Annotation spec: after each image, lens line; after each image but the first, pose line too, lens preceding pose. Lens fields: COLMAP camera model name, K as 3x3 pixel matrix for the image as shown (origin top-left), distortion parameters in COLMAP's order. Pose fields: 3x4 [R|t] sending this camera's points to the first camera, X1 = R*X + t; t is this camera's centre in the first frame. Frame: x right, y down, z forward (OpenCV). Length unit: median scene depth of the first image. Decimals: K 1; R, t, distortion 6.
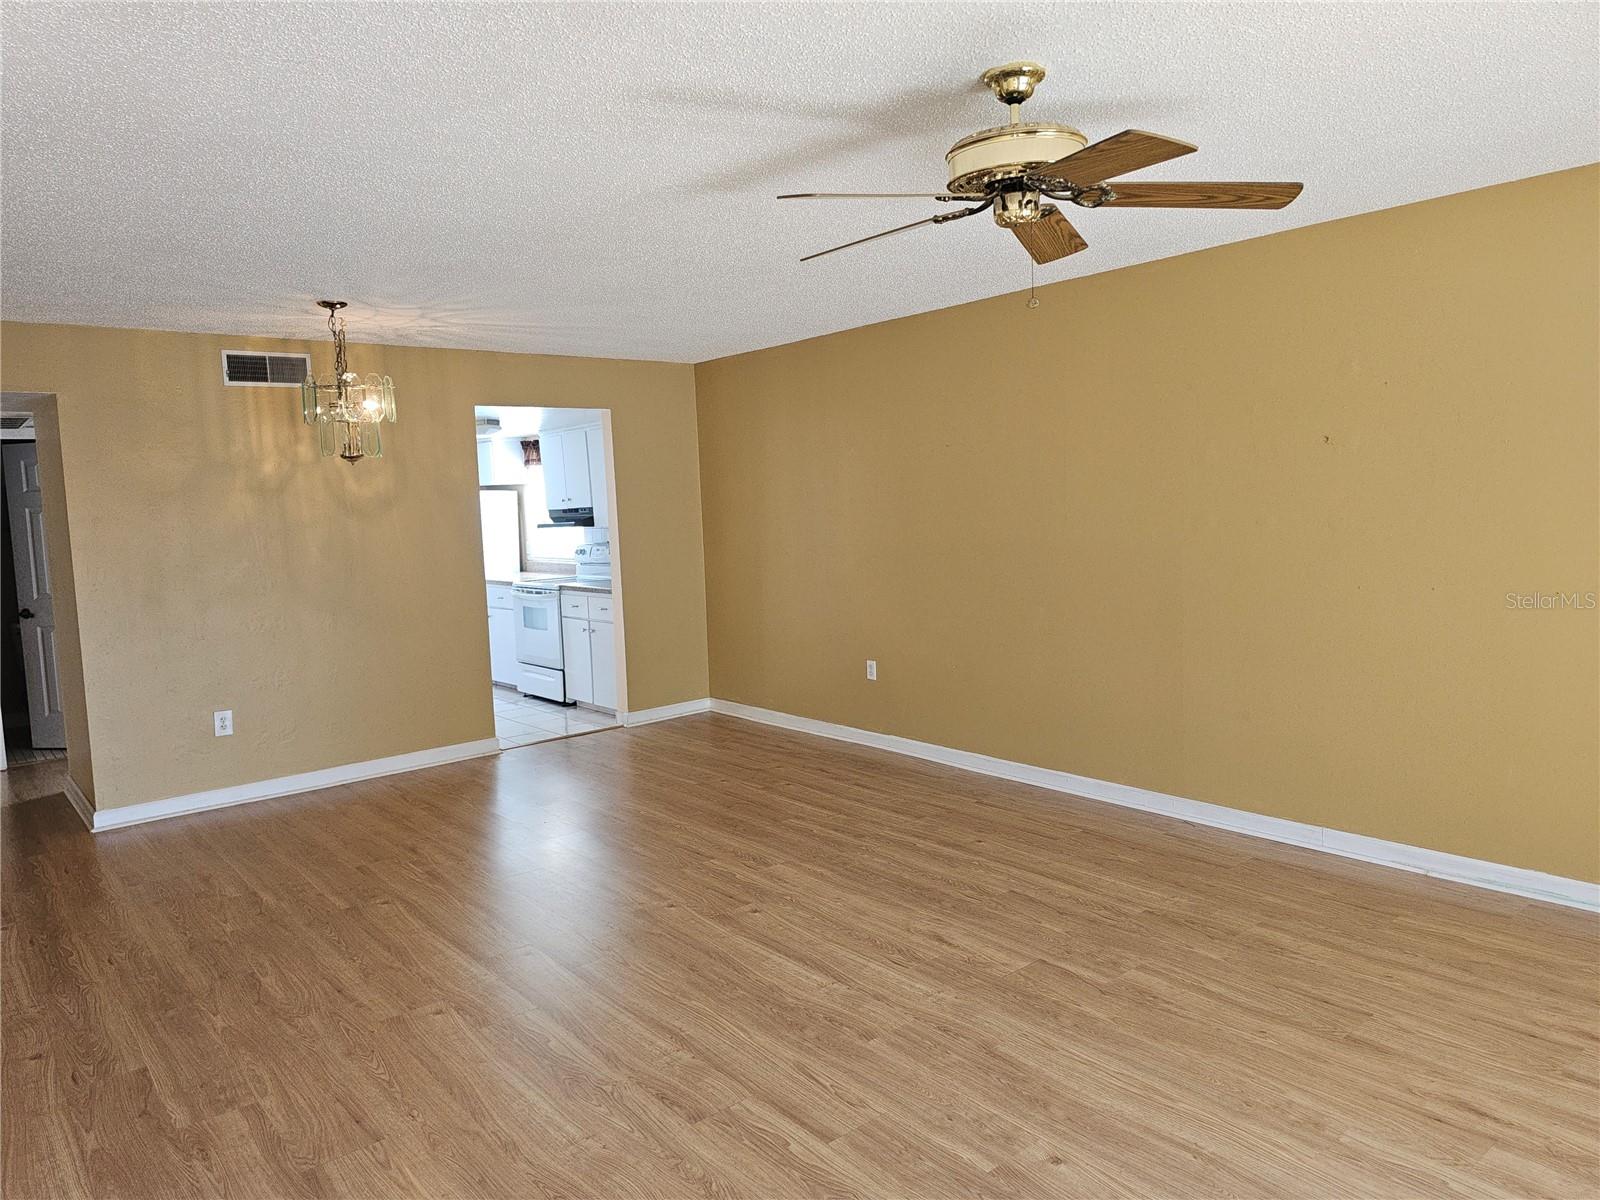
lens RADIAL K [[1072.6, 0, 799.5], [0, 1072.6, 598.3], [0, 0, 1]] dist [0.030120, -0.034915]
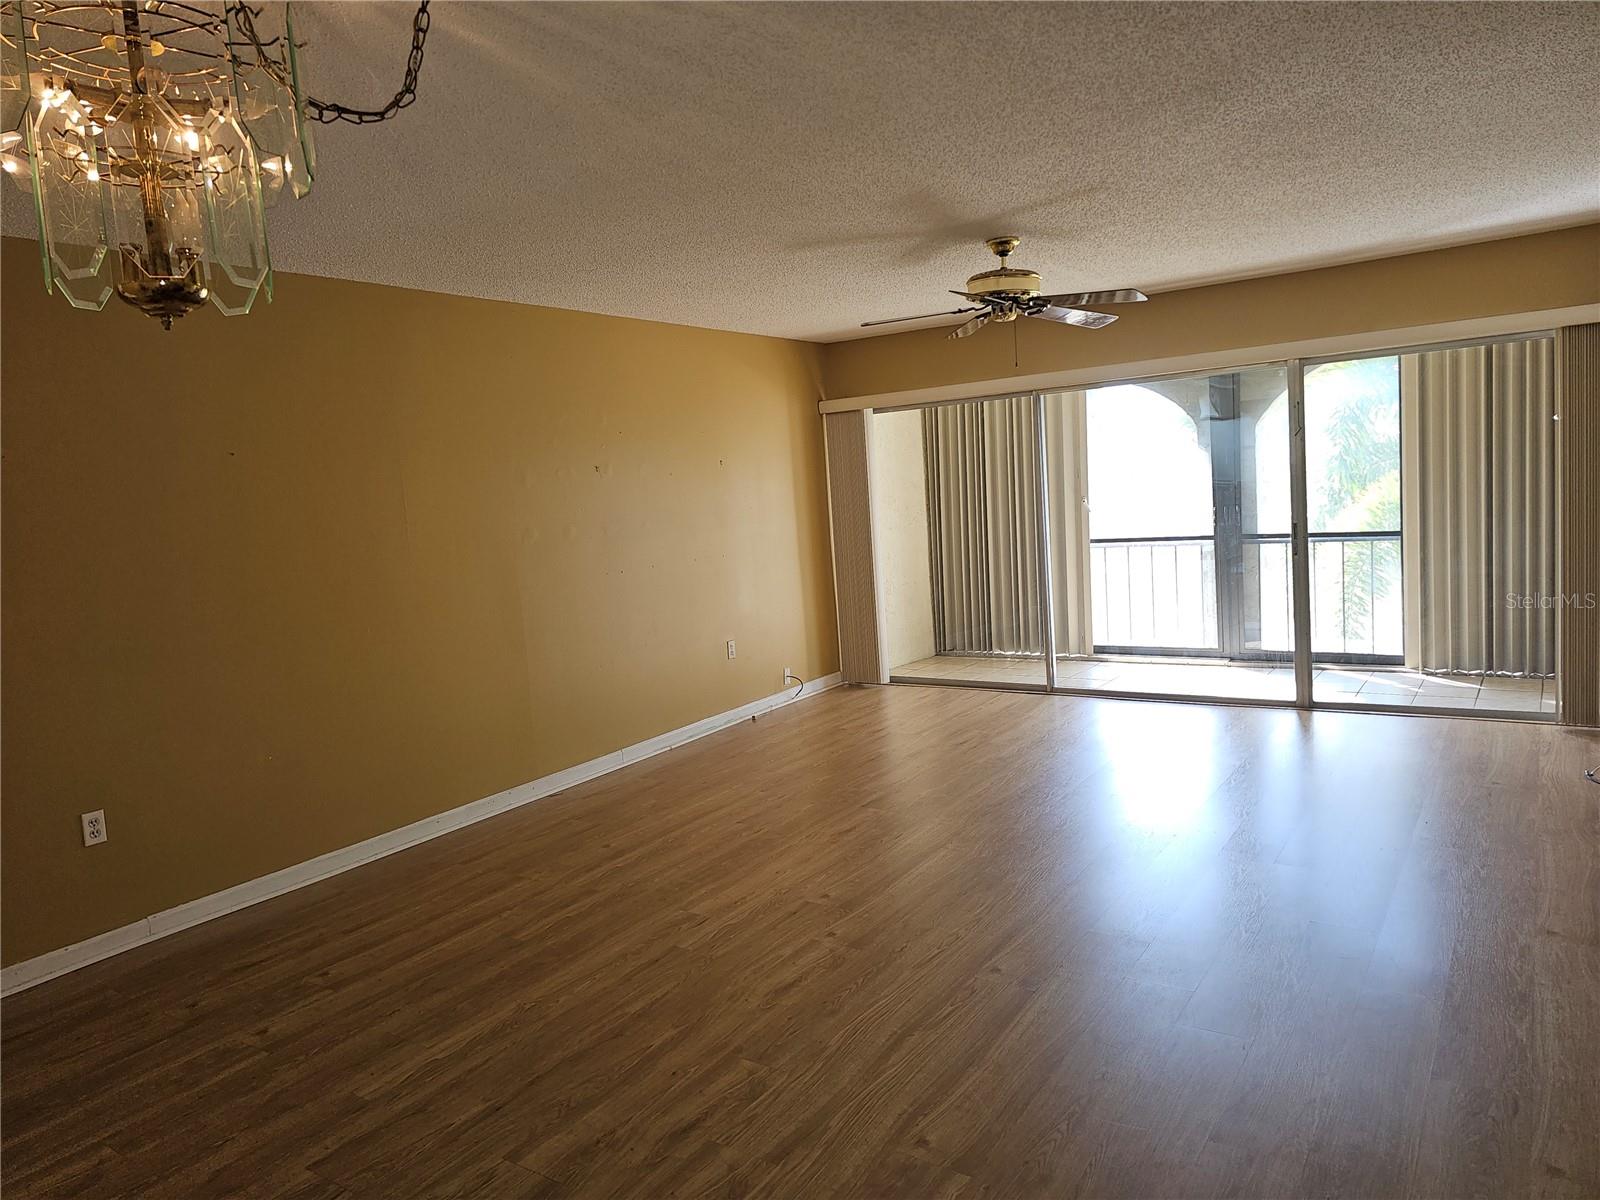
lens RADIAL K [[1072.6, 0, 799.5], [0, 1072.6, 597.0], [0, 0, 1]] dist [0.030120, -0.034915]
pose [[-0.273595, -0.046417, 0.960724, -0.825915], [0.177819, 0.979177, 0.097948, -0.064035], [-0.945265, 0.197633, -0.259644, 1.051808]]
